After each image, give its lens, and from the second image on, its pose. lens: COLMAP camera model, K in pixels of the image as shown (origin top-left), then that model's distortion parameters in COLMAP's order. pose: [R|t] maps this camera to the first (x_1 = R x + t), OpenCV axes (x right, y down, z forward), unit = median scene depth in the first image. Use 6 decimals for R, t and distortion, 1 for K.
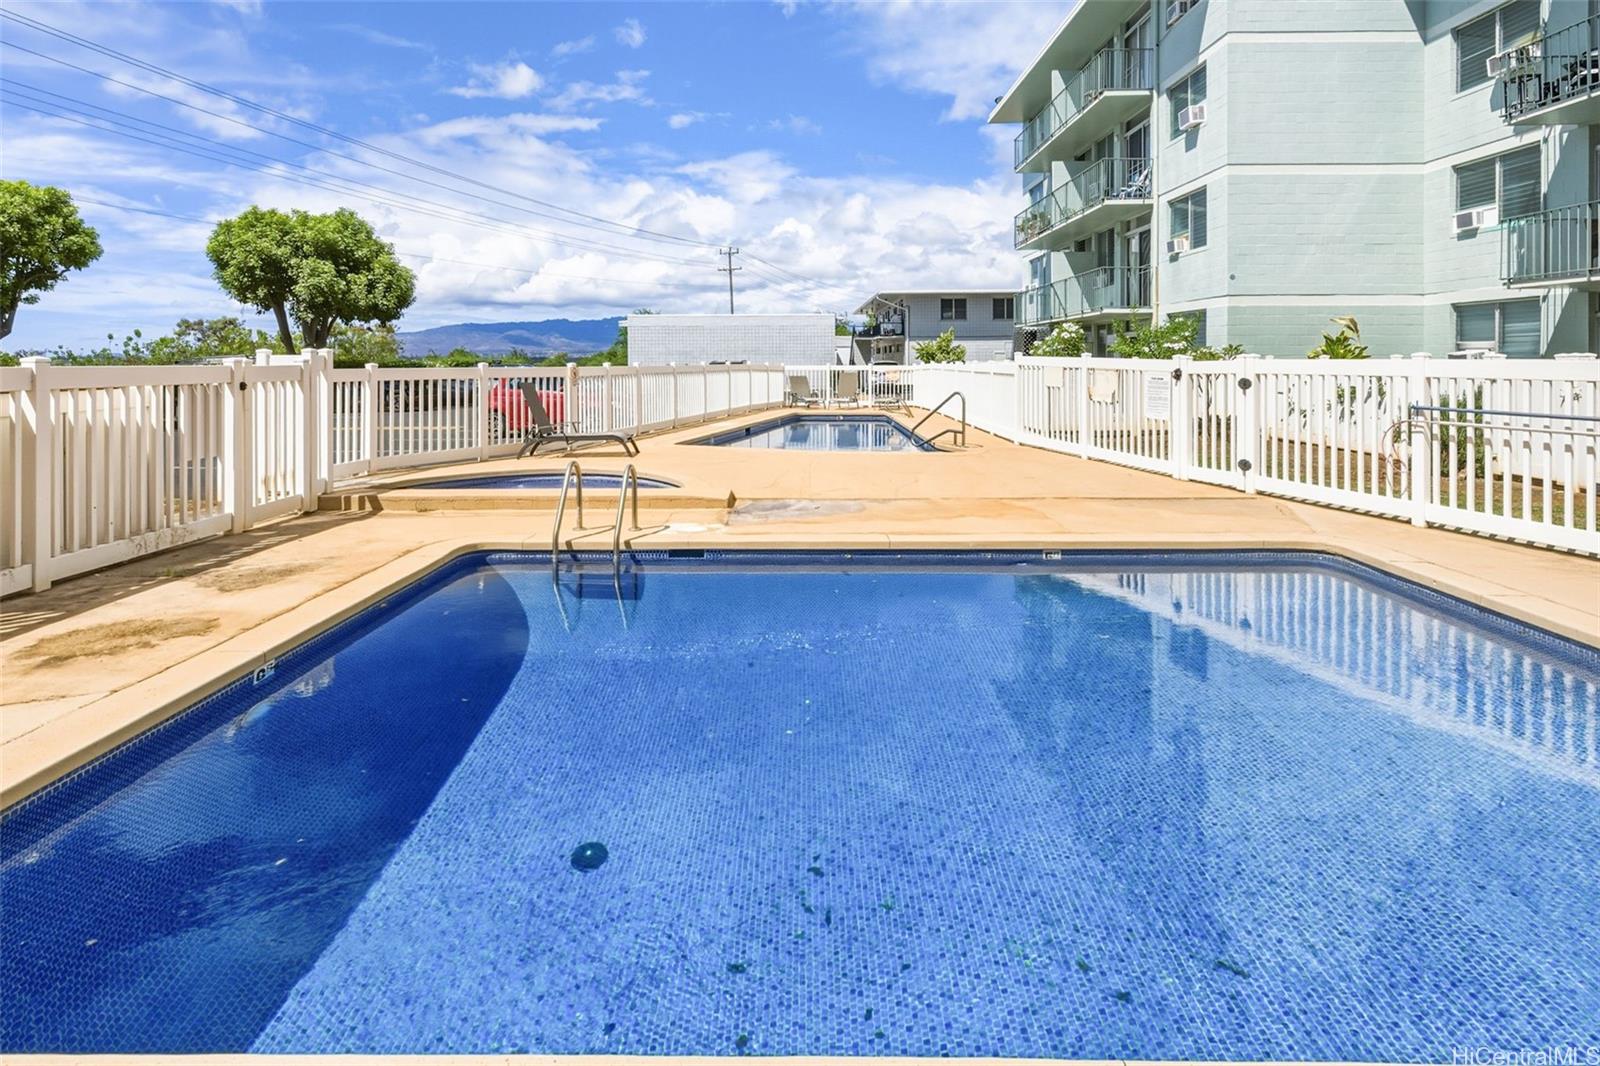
lens RADIAL K [[670.8, 0, 791.3], [0, 670.8, 522.0], [0, 0, 1]] dist [0.013530, -0.004935]
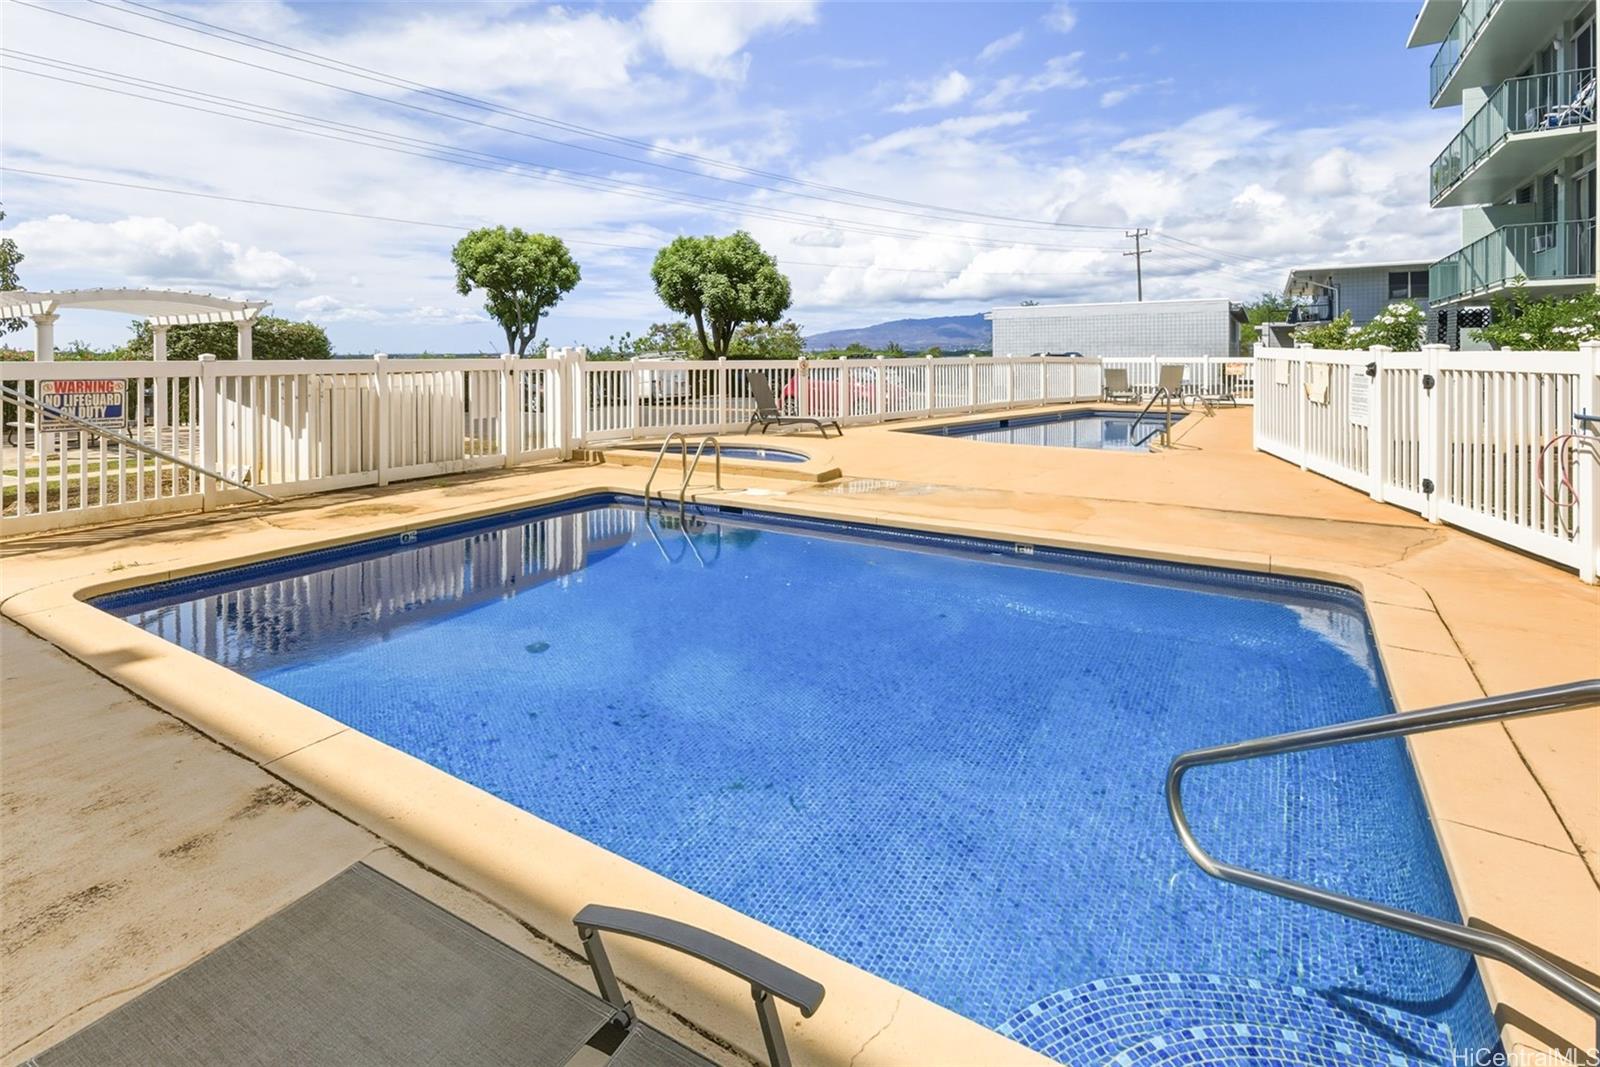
lens RADIAL K [[682.7, 0, 868.7], [0, 682.7, 525.5], [0, 0, 1]] dist [0.001860, 0.008235]
pose [[0.884255, 0.112146, -0.453340, 0.175327], [-0.106744, 0.993576, 0.037581, 0.000260], [0.454642, 0.015160, 0.890545, -0.002240]]
